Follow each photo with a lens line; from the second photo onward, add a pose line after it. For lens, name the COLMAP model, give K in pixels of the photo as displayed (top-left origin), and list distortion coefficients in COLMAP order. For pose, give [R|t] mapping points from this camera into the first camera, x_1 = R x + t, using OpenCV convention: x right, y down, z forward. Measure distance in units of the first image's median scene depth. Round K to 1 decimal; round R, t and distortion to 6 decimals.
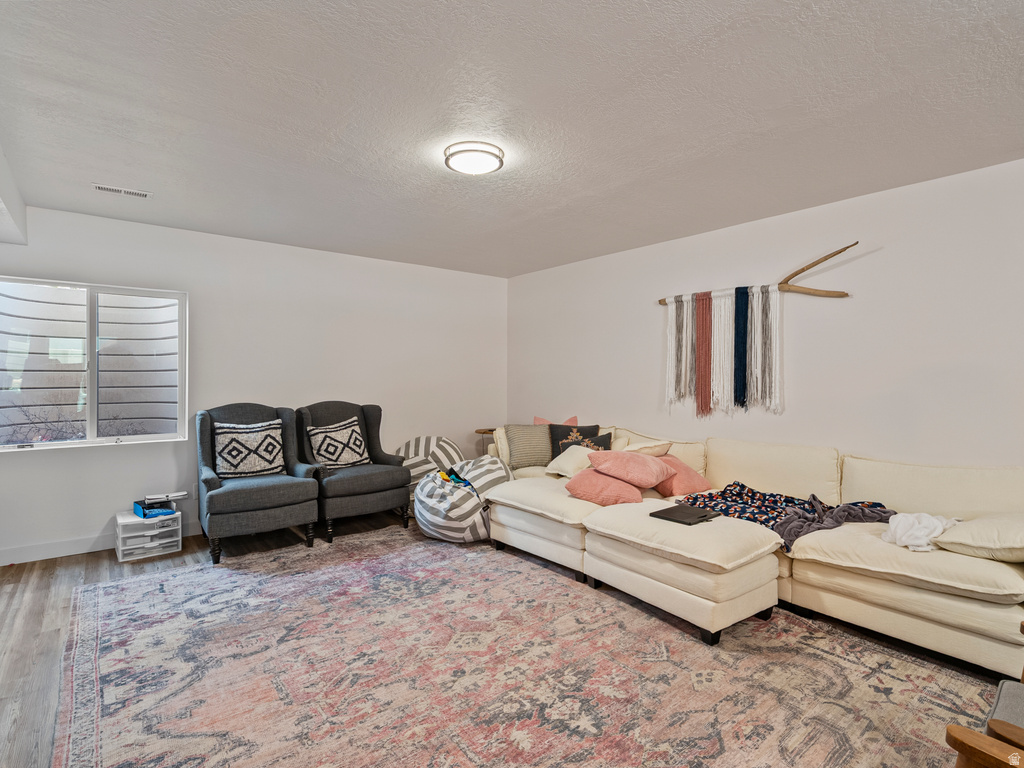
lens RADIAL K [[518.6, 0, 513.2], [0, 518.6, 380.2], [0, 0, 1]] dist [-0.007051, 0.001787]
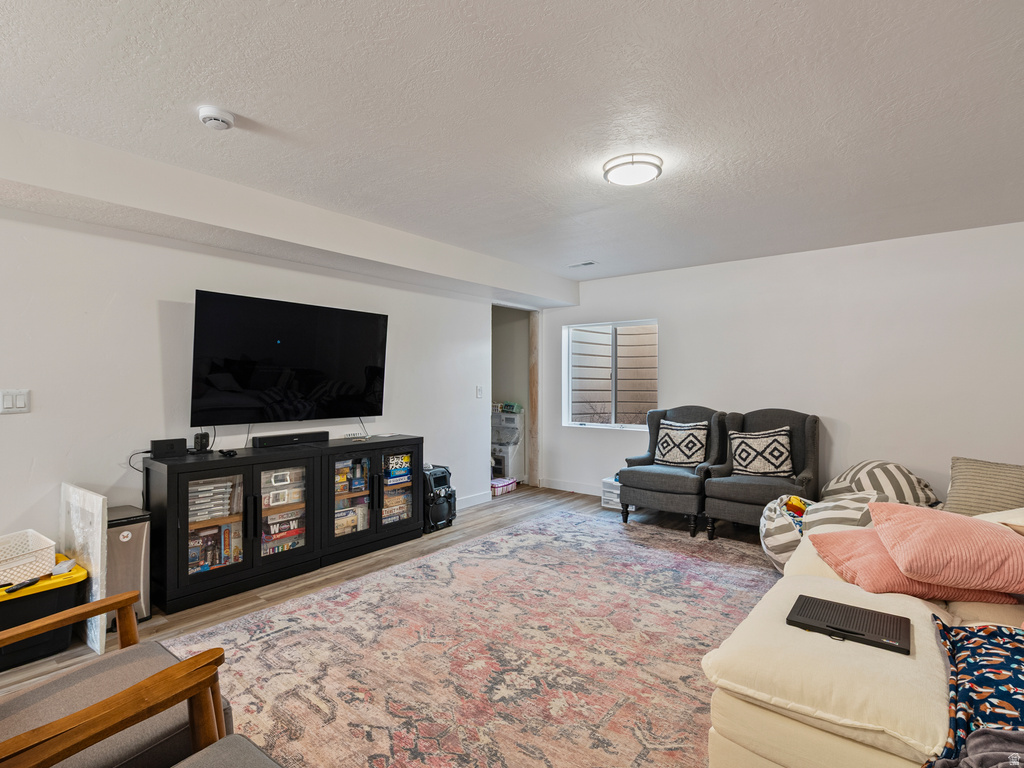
lens RADIAL K [[518.6, 0, 511.9], [0, 518.6, 388.9], [0, 0, 1]] dist [-0.007051, 0.001787]
pose [[0.215274, 0.010139, -0.976501, 0.716338], [-0.008784, 0.999926, 0.008445, -0.000693], [0.976514, 0.006759, 0.215347, 0.451258]]
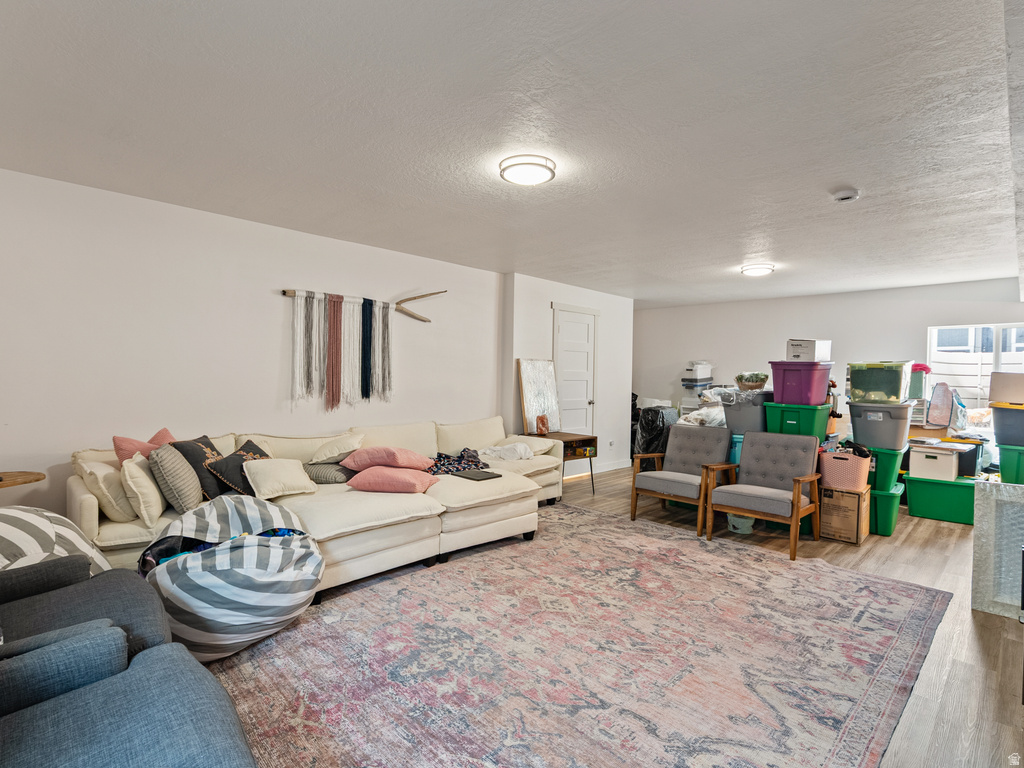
lens RADIAL K [[518.6, 0, 511.6], [0, 518.6, 377.9], [0, 0, 1]] dist [-0.007051, 0.001787]
pose [[-0.111039, -0.008404, 0.993781, -0.935836], [-0.009518, 0.999927, 0.007393, -0.009676], [-0.993770, -0.008638, -0.111111, 0.941096]]
